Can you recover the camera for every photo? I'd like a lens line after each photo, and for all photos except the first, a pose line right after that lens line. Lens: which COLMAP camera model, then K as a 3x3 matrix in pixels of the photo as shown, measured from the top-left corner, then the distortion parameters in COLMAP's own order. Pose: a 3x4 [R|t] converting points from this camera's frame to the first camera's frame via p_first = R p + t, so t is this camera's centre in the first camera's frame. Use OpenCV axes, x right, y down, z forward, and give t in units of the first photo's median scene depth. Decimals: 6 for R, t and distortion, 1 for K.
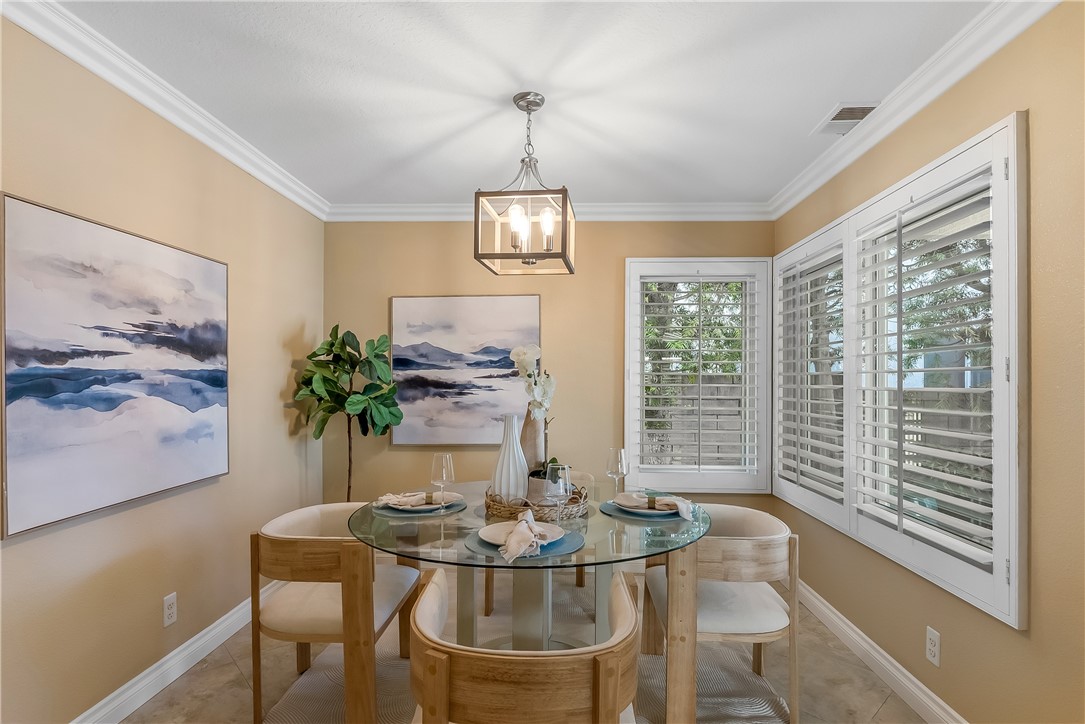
lens RADIAL K [[529.6, 0, 537.2], [0, 529.6, 379.9], [0, 0, 1]] dist [-0.005268, 0.001897]
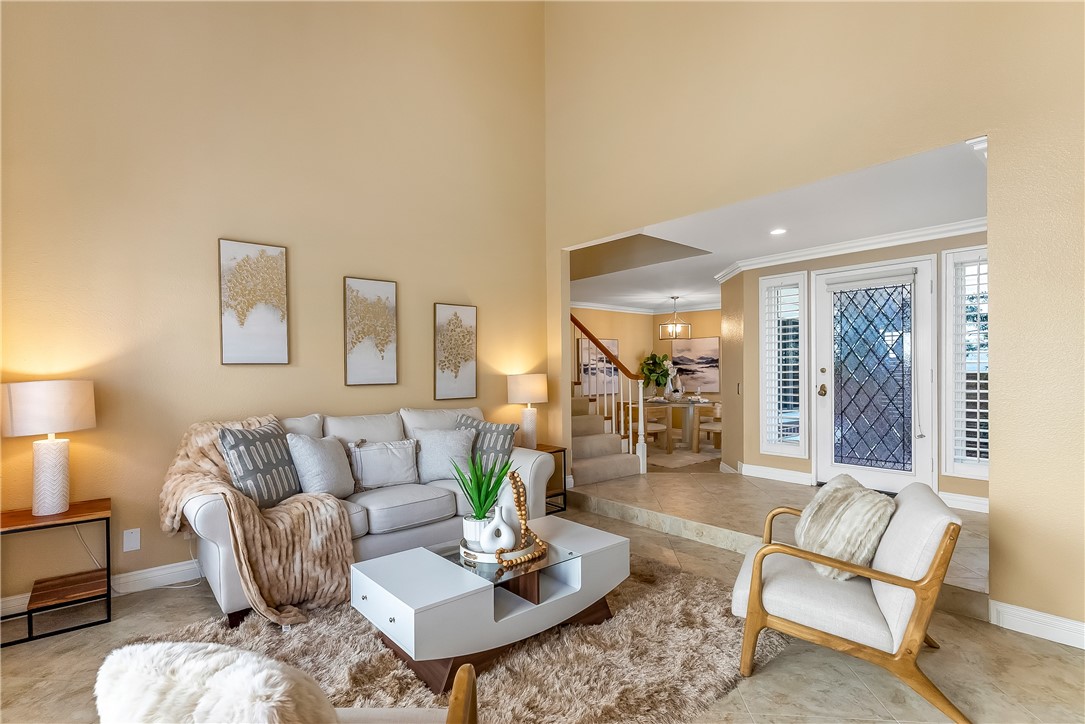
lens RADIAL K [[529.6, 0, 539.8], [0, 529.6, 371.6], [0, 0, 1]] dist [-0.005268, 0.001897]
pose [[0.688206, -0.008438, -0.725466, 1.978472], [0.008655, 0.999957, -0.003421, 0.026498], [0.725464, -0.003924, 0.688249, -2.256911]]
